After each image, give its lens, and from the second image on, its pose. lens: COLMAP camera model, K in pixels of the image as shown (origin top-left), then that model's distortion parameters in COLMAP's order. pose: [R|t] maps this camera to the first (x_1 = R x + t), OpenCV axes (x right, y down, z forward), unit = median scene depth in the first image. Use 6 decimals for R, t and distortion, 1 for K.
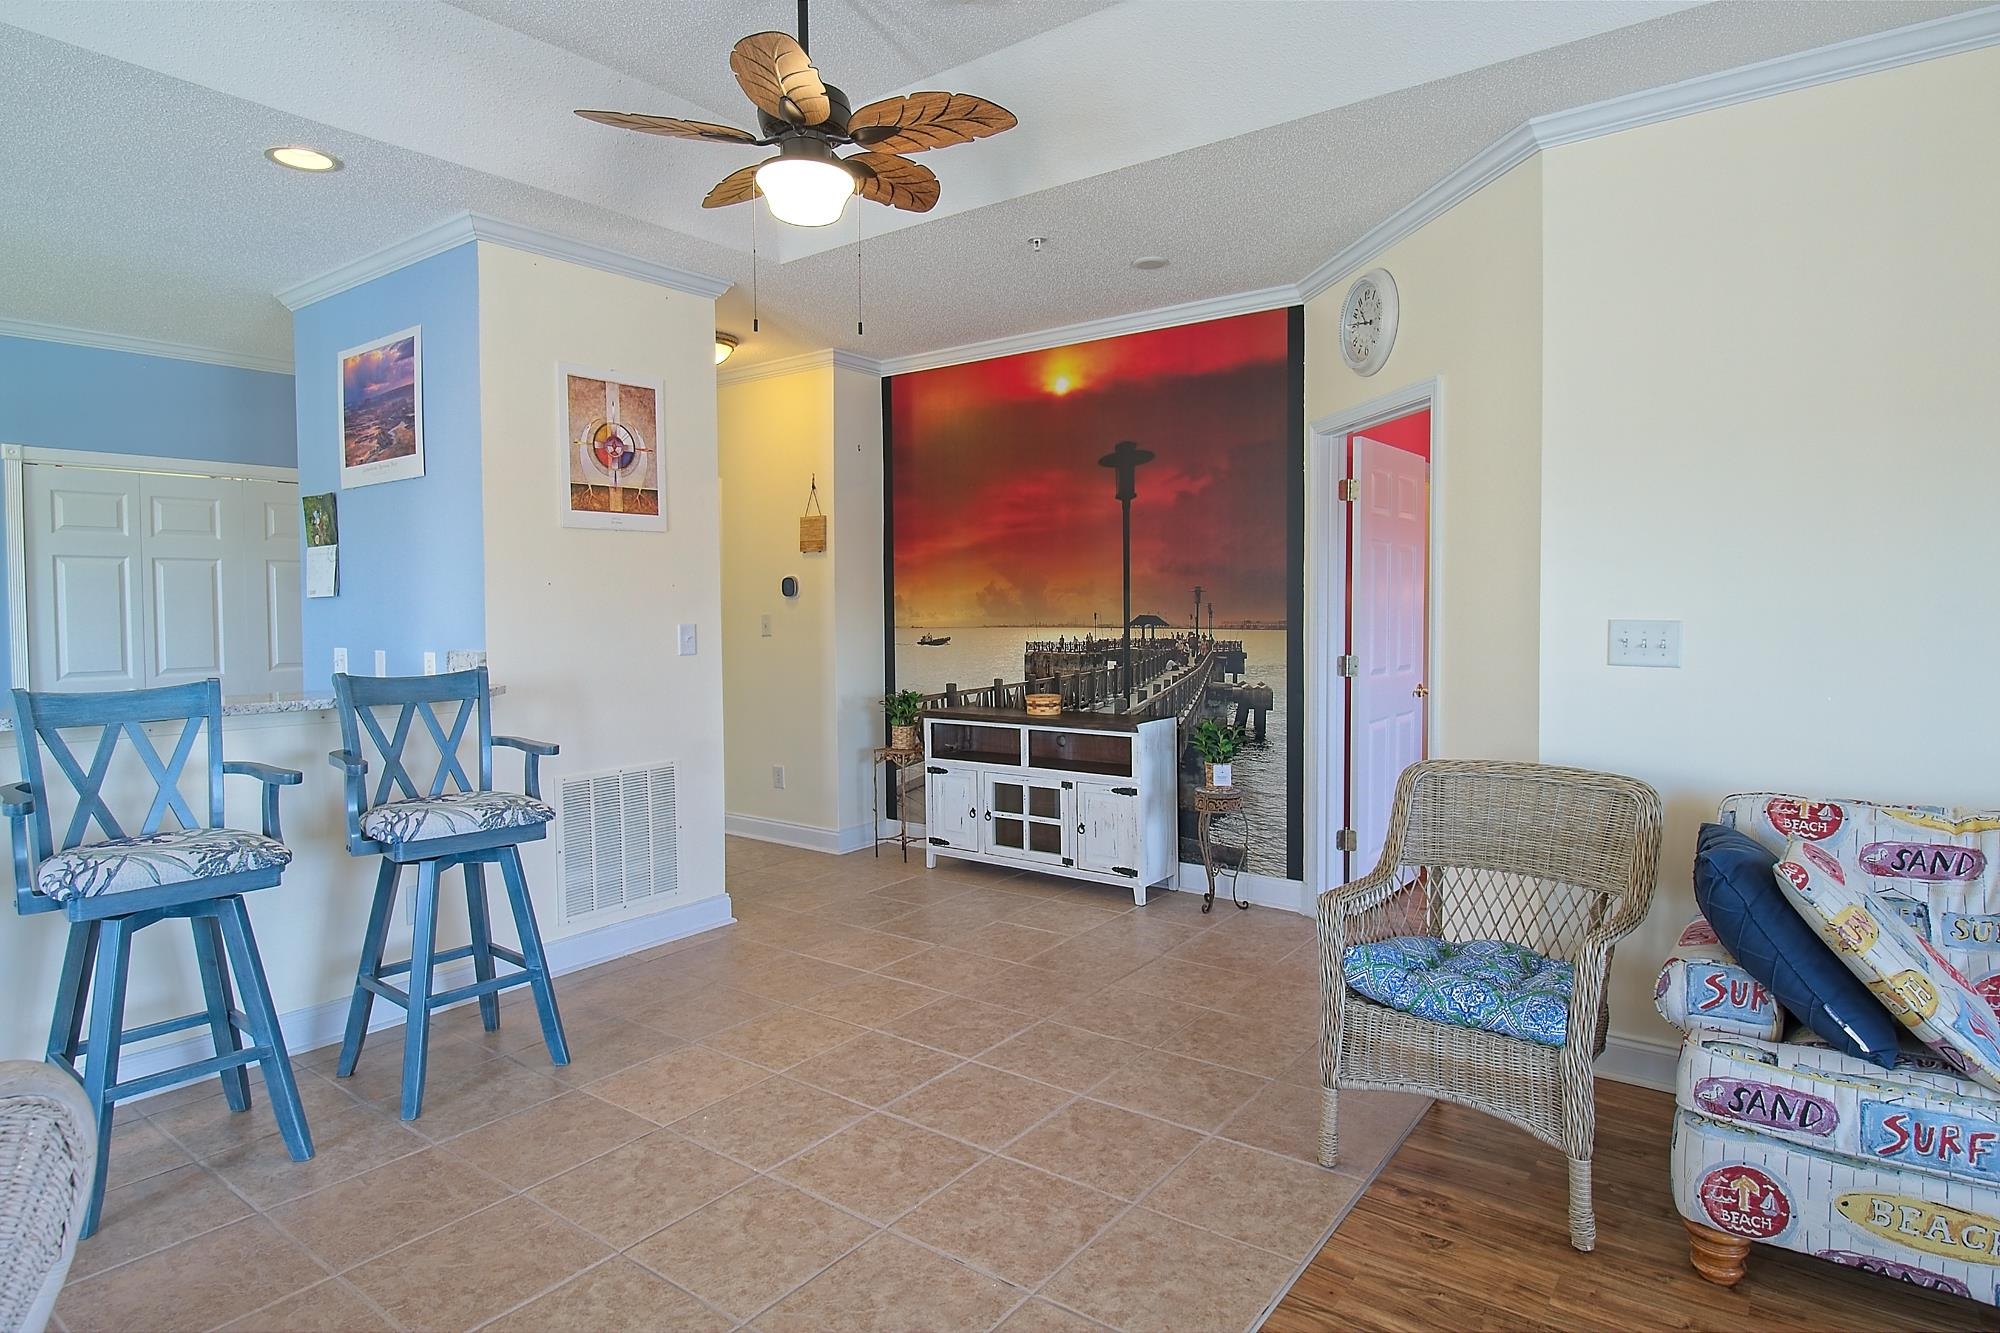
lens RADIAL K [[1096.7, 0, 1006.4], [0, 1096.7, 641.9], [0, 0, 1]] dist [0.010022, -0.014623]
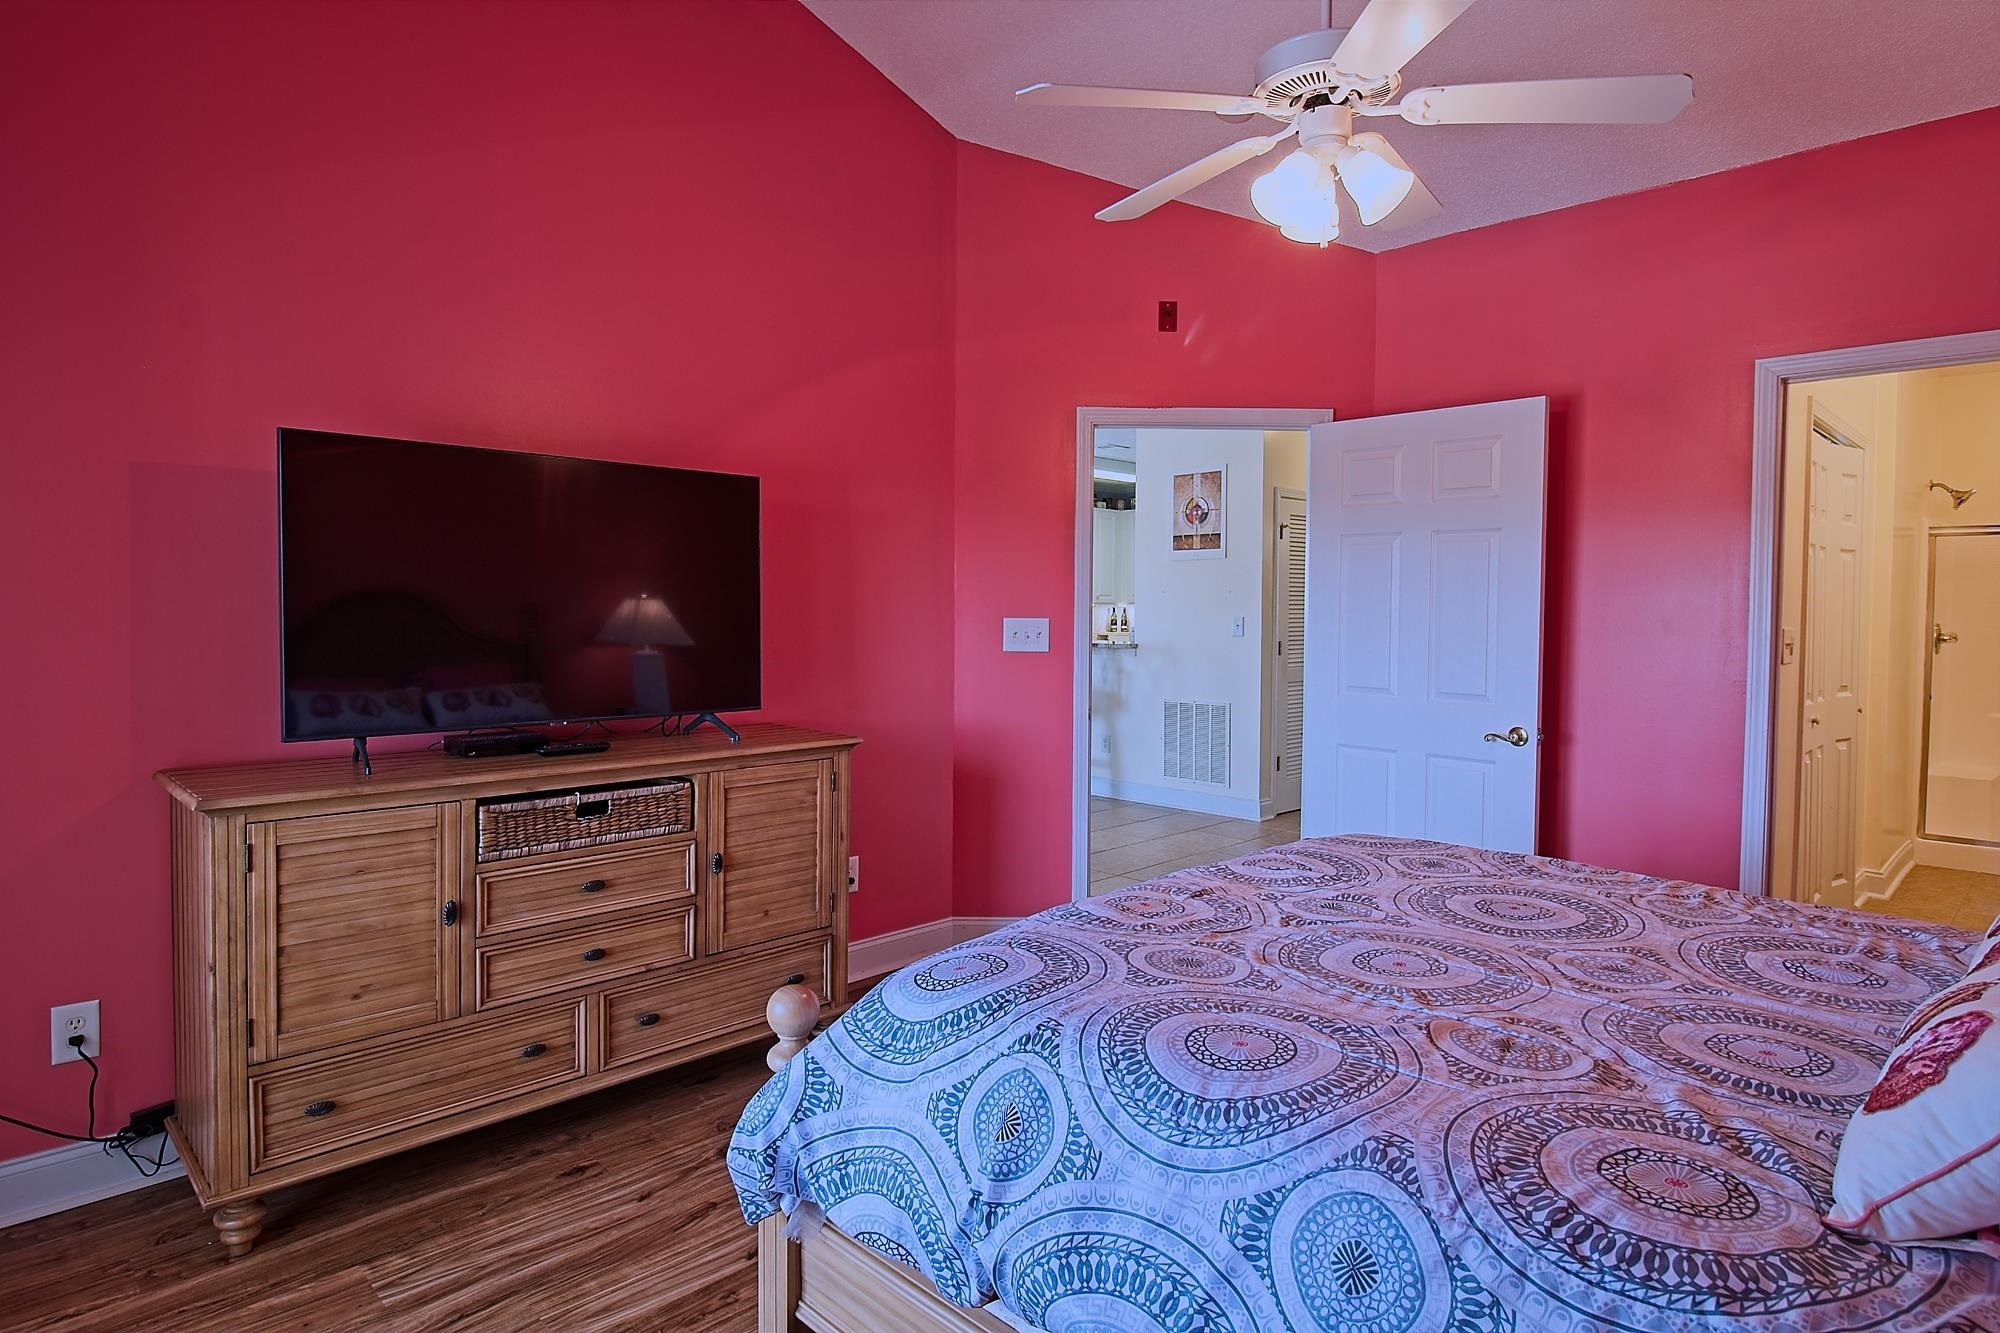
lens RADIAL K [[1096.7, 0, 1000.0], [0, 1096.7, 658.5], [0, 0, 1]] dist [0.010022, -0.014623]
pose [[-0.159712, 0.055723, -0.985590, 1.435497], [-0.036772, 0.997377, 0.062348, -0.046530], [0.986479, 0.046200, -0.157244, 1.019581]]
